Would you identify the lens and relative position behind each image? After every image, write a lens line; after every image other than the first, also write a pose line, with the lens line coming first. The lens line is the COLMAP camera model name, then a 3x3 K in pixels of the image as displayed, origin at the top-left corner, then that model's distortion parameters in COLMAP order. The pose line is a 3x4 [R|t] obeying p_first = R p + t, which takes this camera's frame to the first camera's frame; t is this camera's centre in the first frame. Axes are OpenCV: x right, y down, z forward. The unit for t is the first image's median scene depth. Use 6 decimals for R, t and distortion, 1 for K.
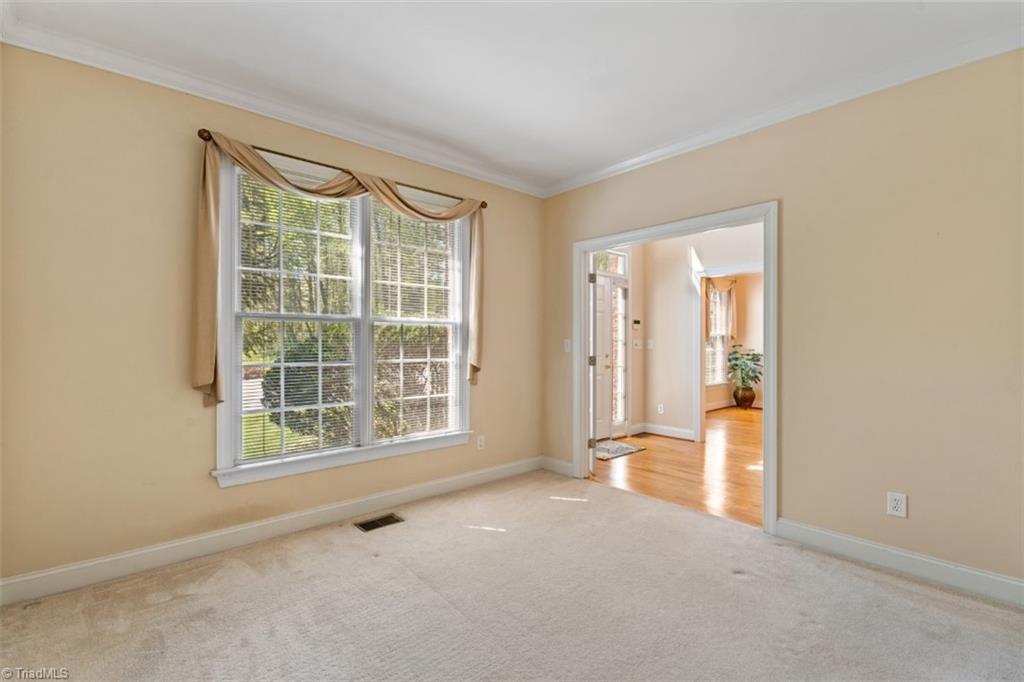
lens RADIAL K [[459.8, 0, 504.5], [0, 459.8, 339.4], [0, 0, 1]] dist [-0.002413, -0.003881]
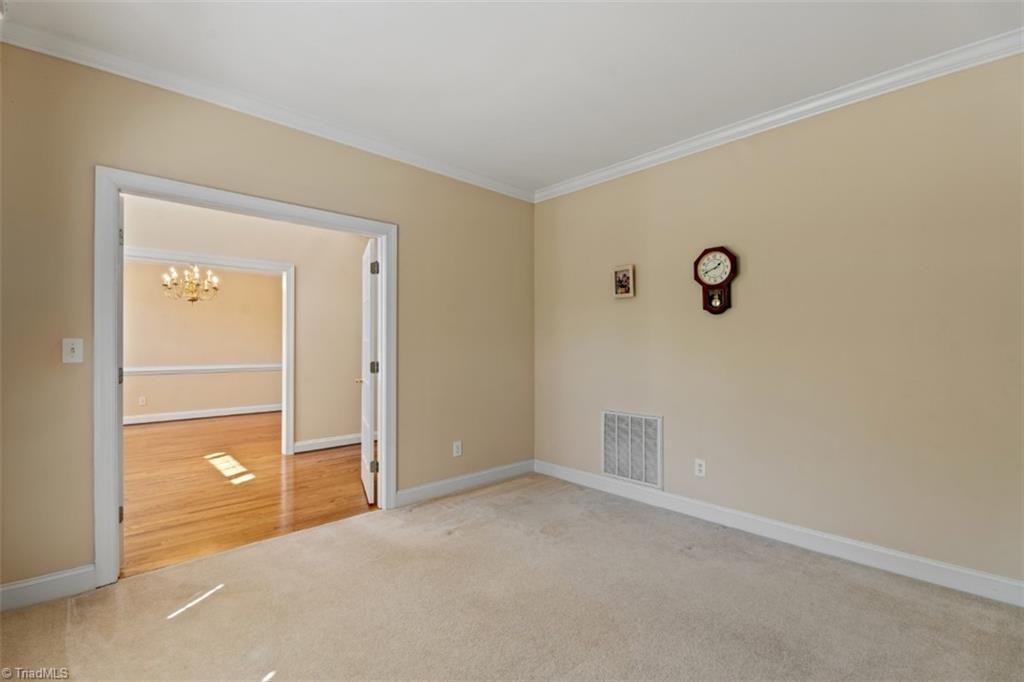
lens RADIAL K [[459.8, 0, 509.4], [0, 459.8, 343.8], [0, 0, 1]] dist [-0.002413, -0.003881]
pose [[-0.042424, 0.006565, 0.999078, -0.671888], [-0.001356, 0.999977, -0.006629, 0.013187], [-0.999099, -0.001636, -0.042414, 0.837980]]
